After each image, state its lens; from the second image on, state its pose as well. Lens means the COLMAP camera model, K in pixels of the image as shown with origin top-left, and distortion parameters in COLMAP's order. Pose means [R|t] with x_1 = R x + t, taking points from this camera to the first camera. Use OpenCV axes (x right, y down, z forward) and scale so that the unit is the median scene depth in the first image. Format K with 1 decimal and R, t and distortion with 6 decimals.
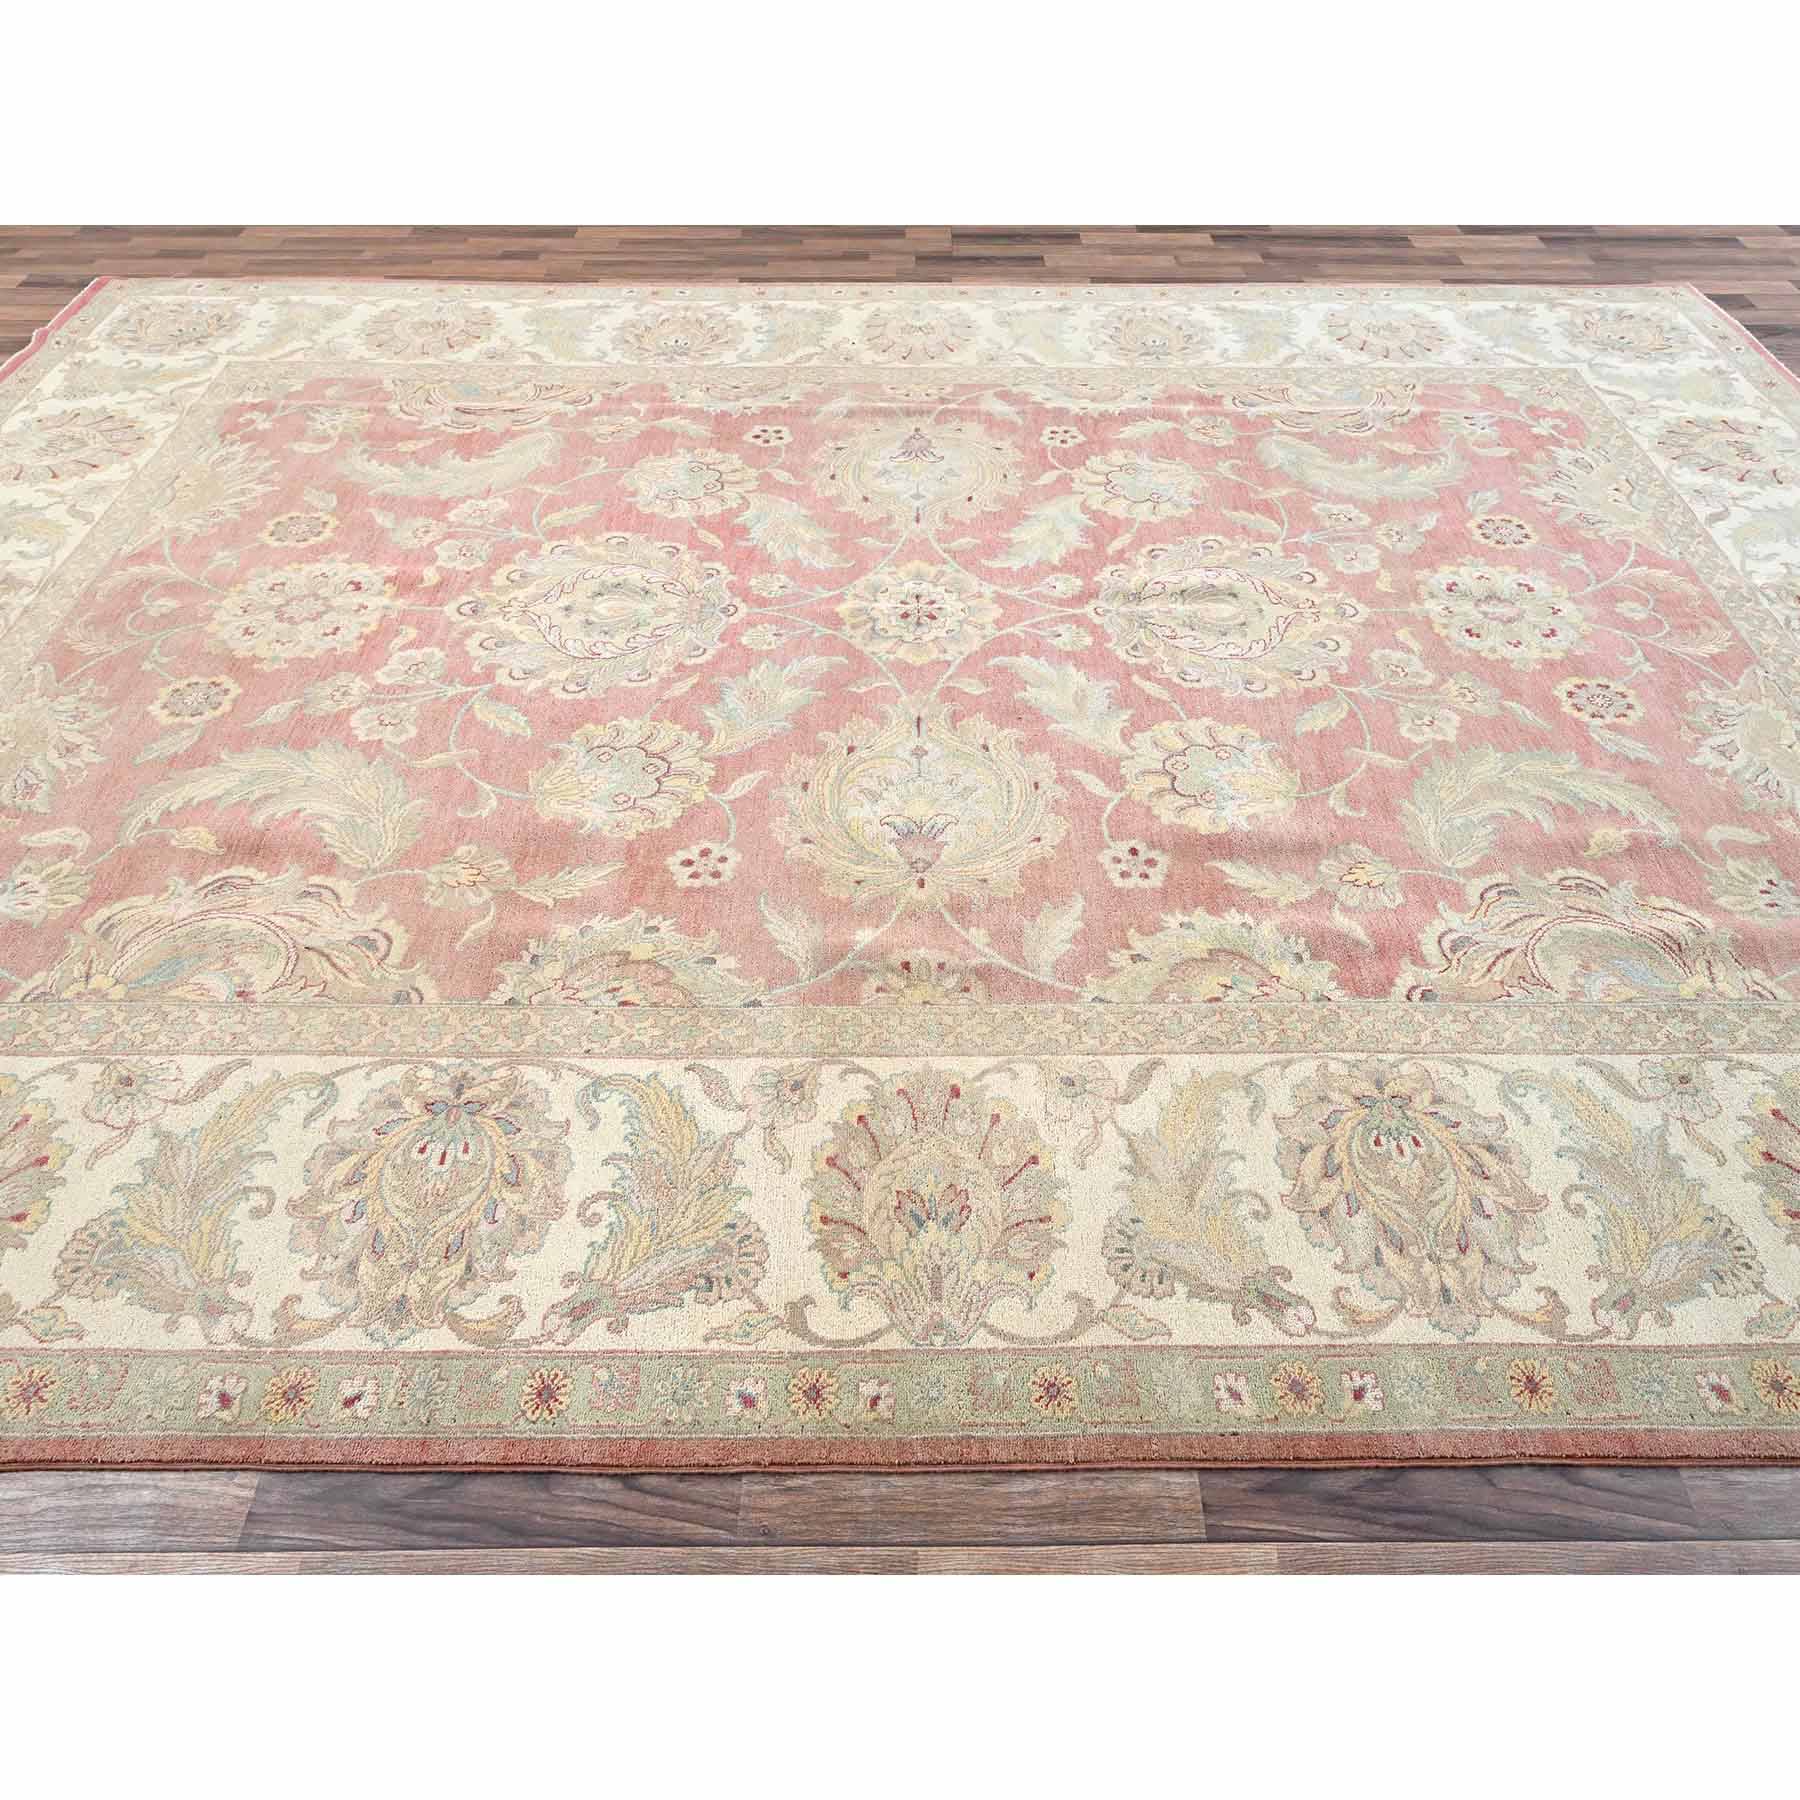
lens RADIAL K [[1744.2, 0, 900.0], [0, 1744.2, 900.0], [0, 0, 1]] dist [0.000479, -0.001912]
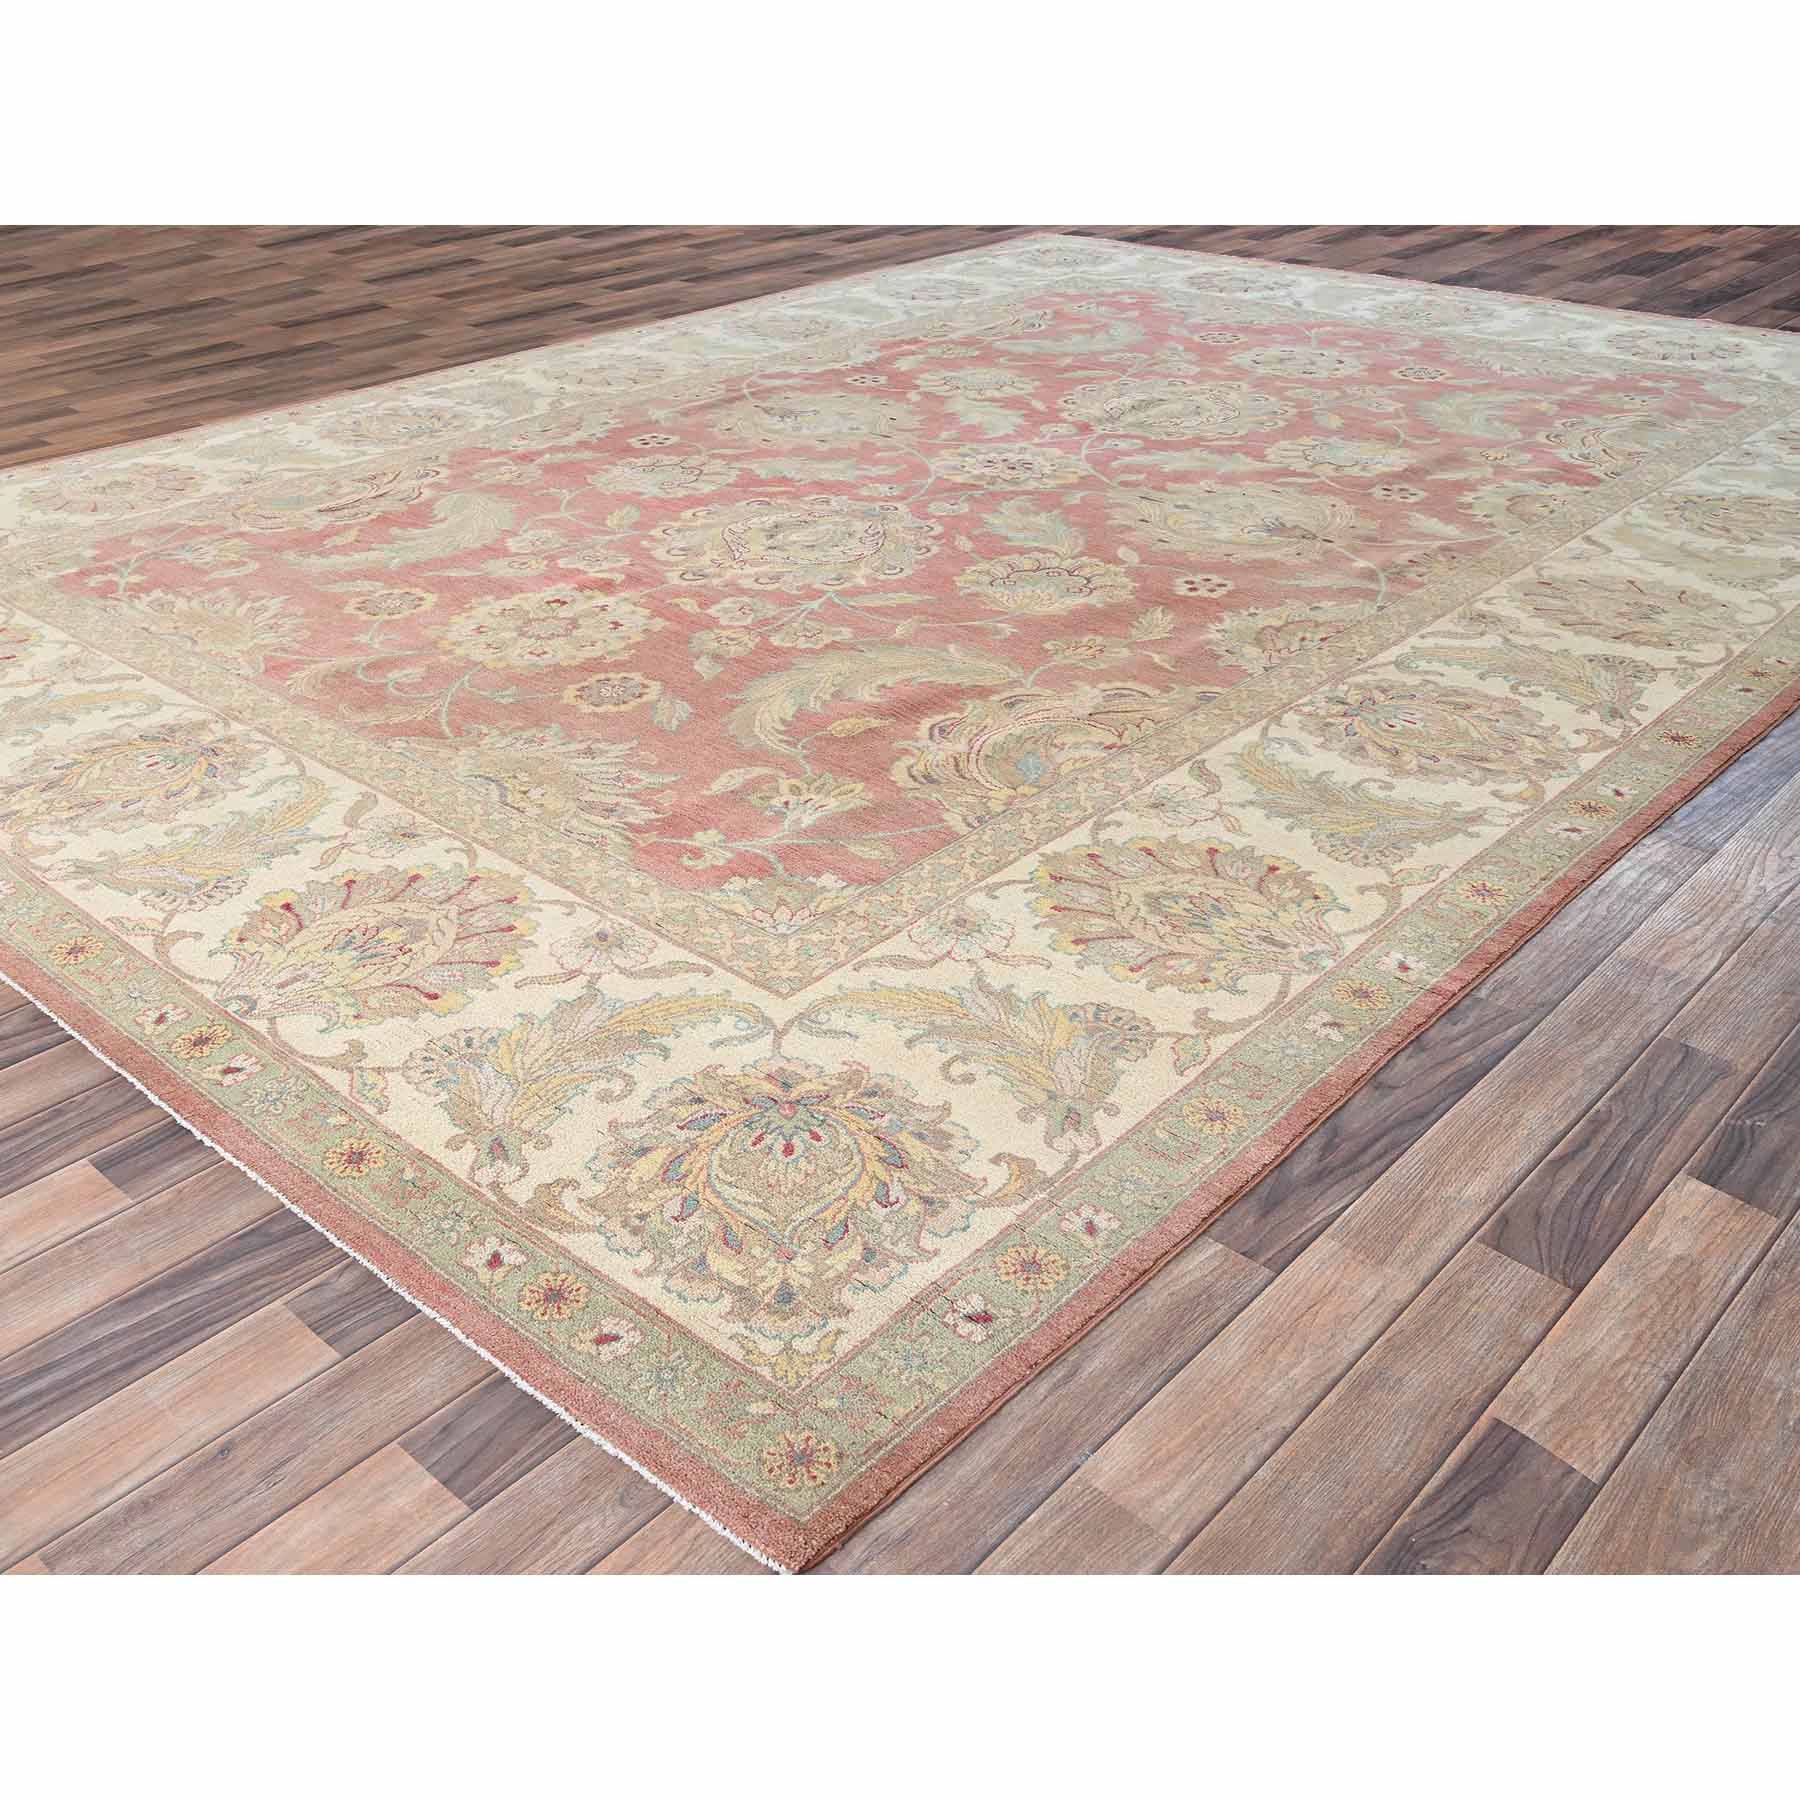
lens RADIAL K [[1813.7, 0, 900.0], [0, 1813.7, 900.0], [0, 0, 1]] dist [0.004397, -0.016300]
pose [[0.661421, -0.367239, 0.653956, -0.958924], [0.468643, 0.883115, 0.021934, 0.039031], [-0.585573, 0.291964, 0.756215, 0.164842]]
